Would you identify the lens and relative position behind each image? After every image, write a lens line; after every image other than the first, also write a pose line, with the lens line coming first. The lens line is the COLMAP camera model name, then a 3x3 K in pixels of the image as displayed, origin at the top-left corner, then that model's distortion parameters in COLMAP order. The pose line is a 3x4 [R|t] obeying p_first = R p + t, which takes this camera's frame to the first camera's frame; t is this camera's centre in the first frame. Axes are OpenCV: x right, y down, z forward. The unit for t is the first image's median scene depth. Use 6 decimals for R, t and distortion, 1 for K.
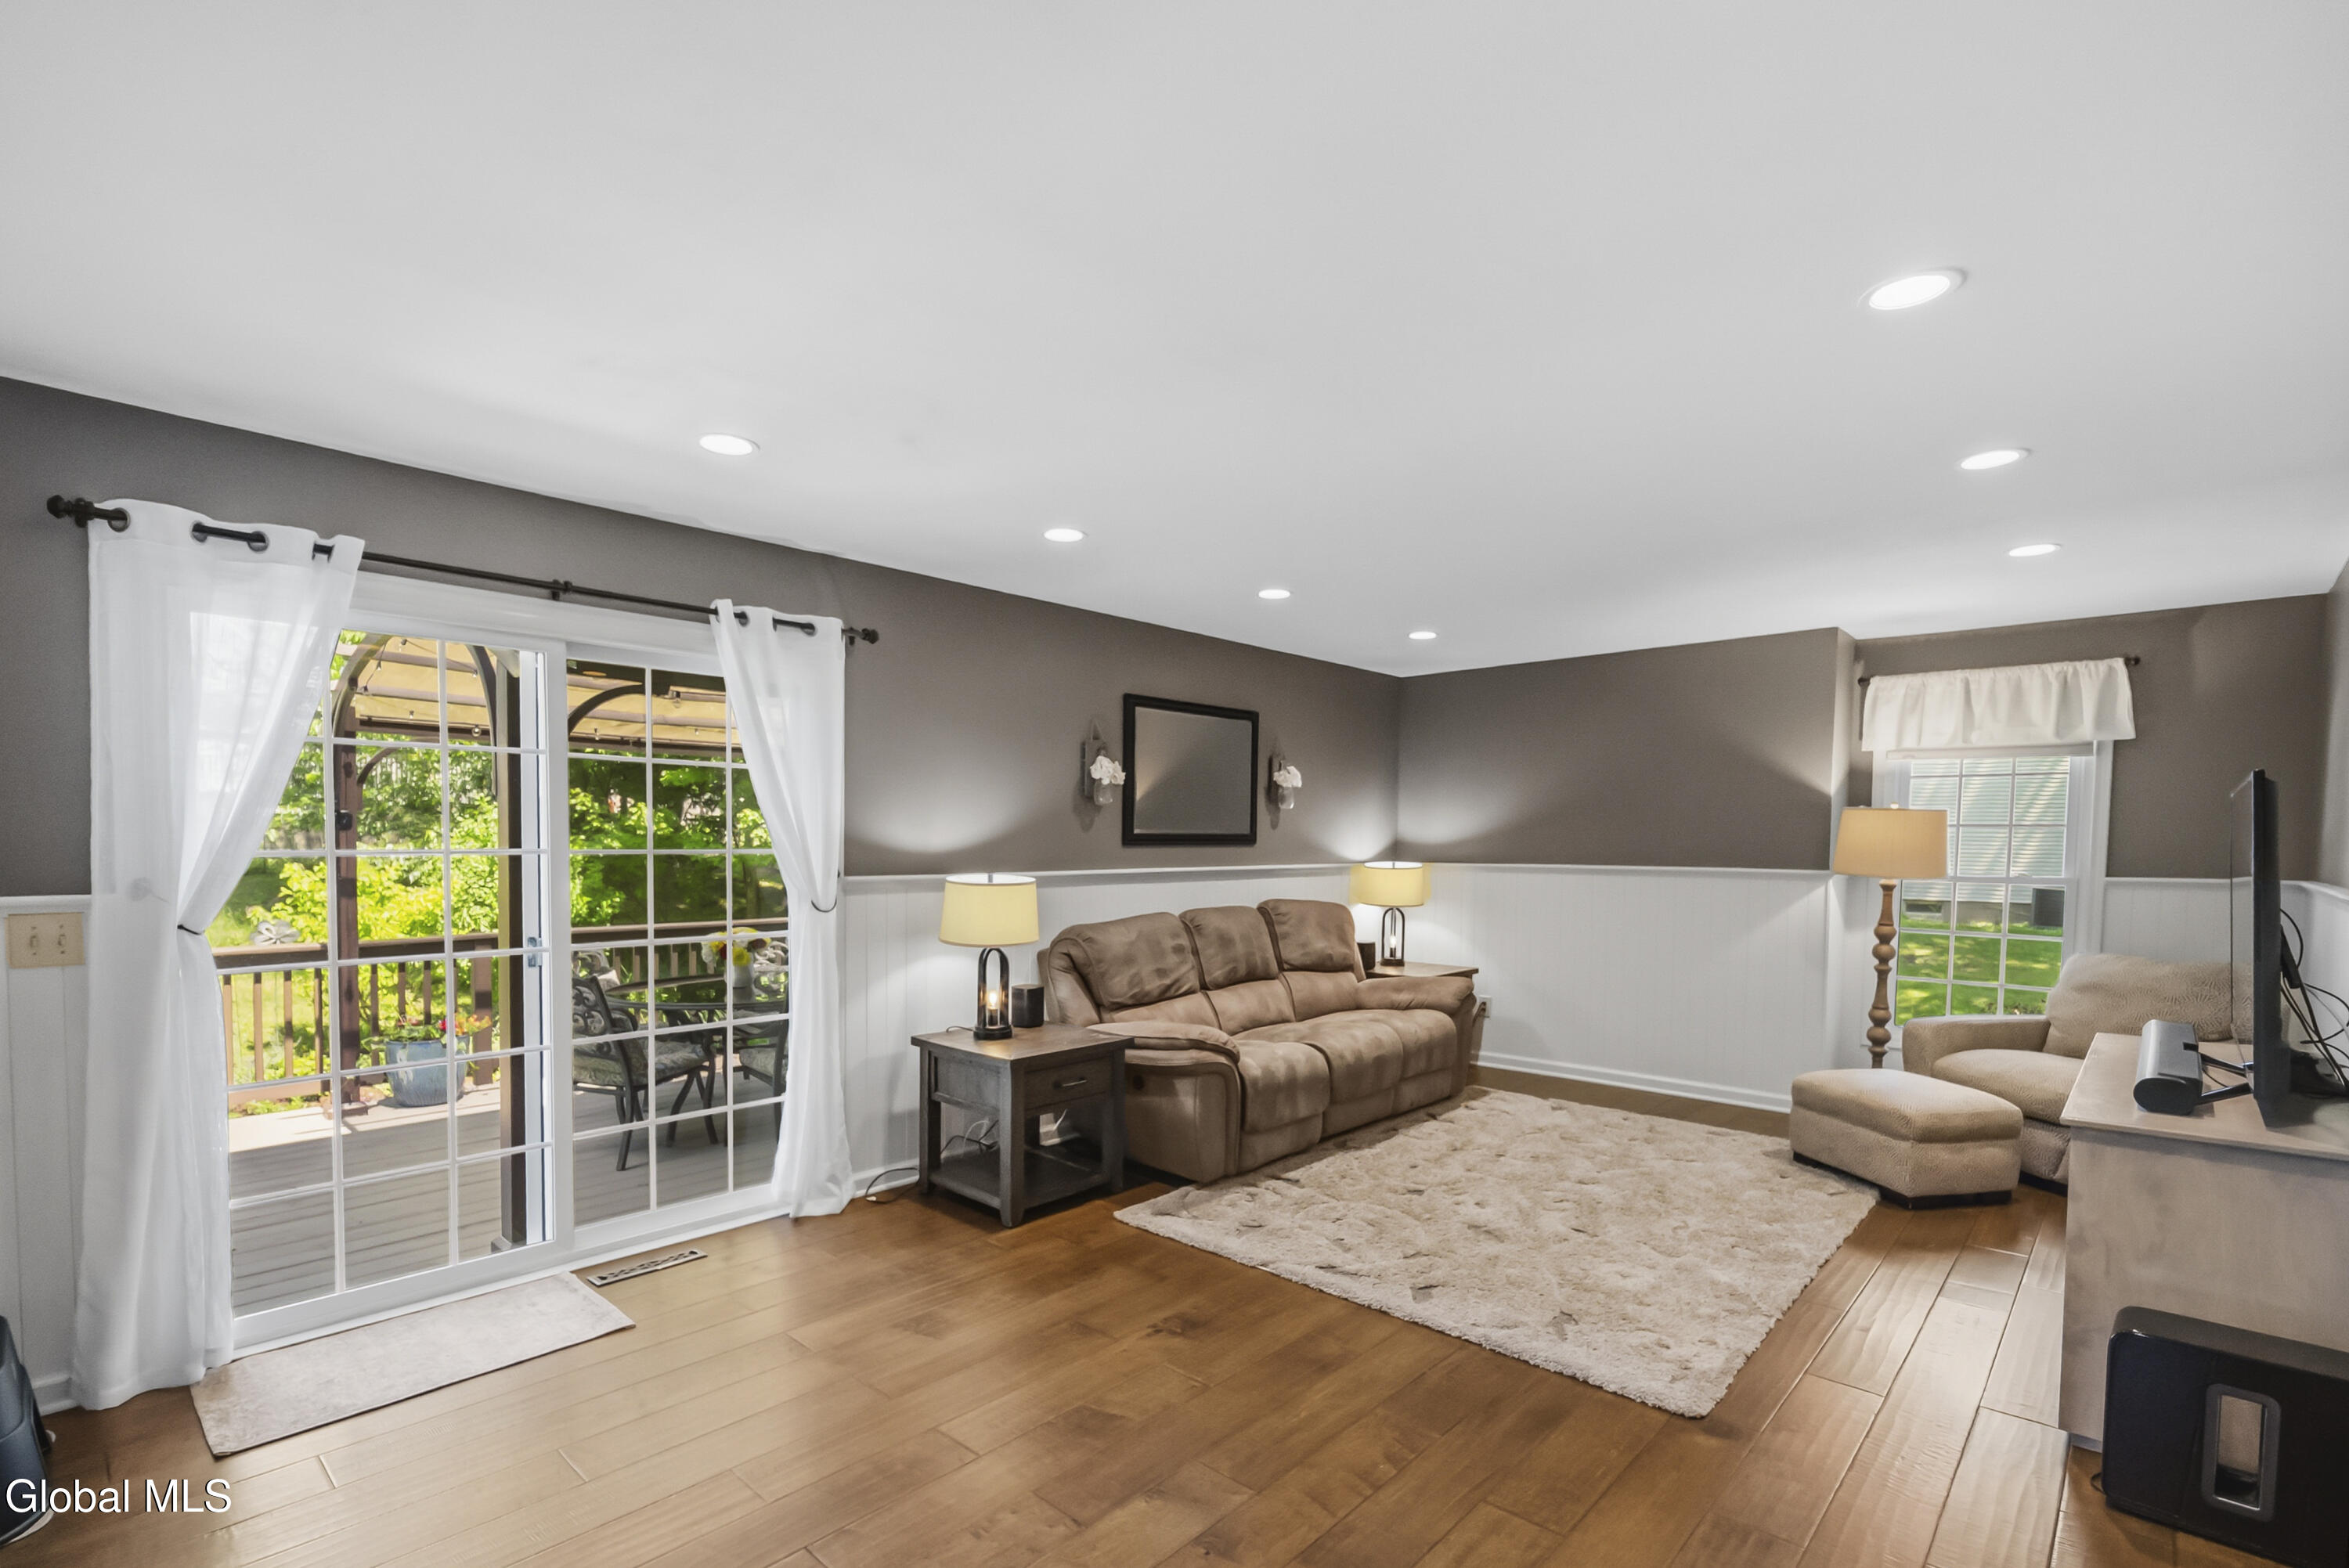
lens RADIAL K [[1046.1, 0, 1126.3], [0, 1046.1, 900.7], [0, 0, 1]] dist [0.003686, -0.003067]
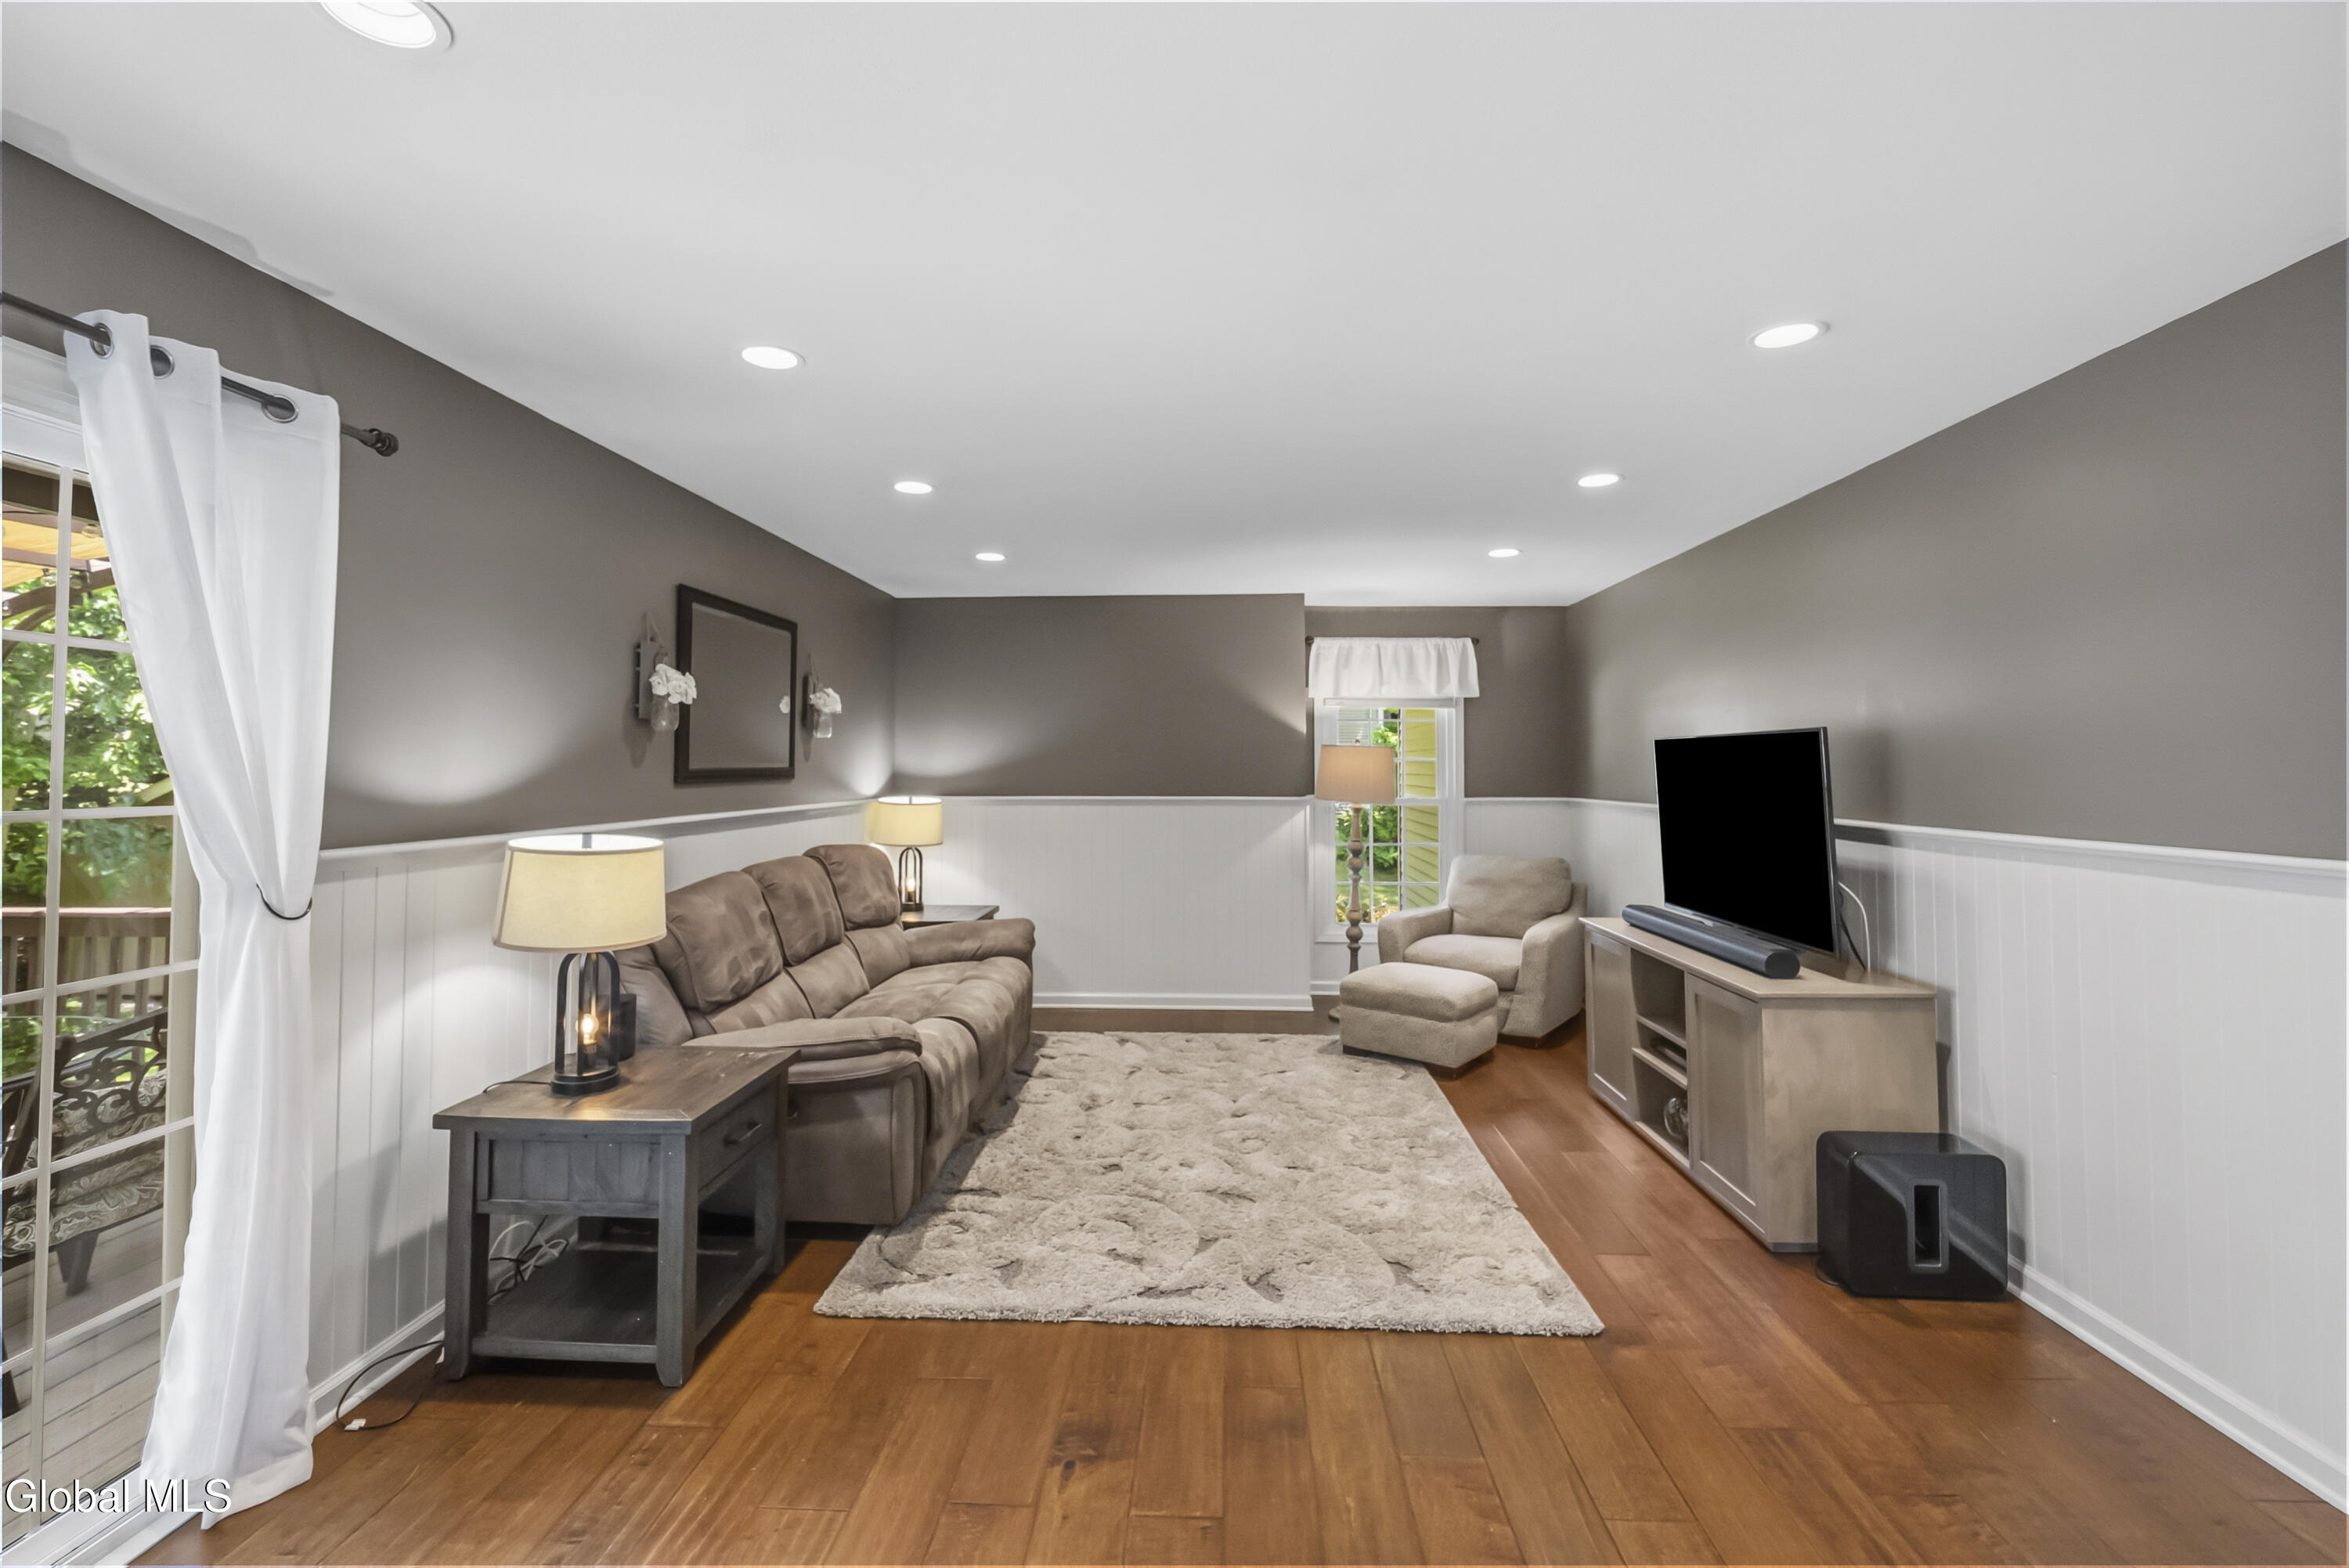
lens RADIAL K [[1046.1, 0, 1174.9], [0, 1046.1, 742.2], [0, 0, 1]] dist [0.003686, -0.003067]
pose [[0.762442, 0.011556, 0.646953, -0.260796], [0.041407, 0.996920, -0.066606, -0.022917], [-0.645730, 0.077572, 0.759615, 0.247738]]
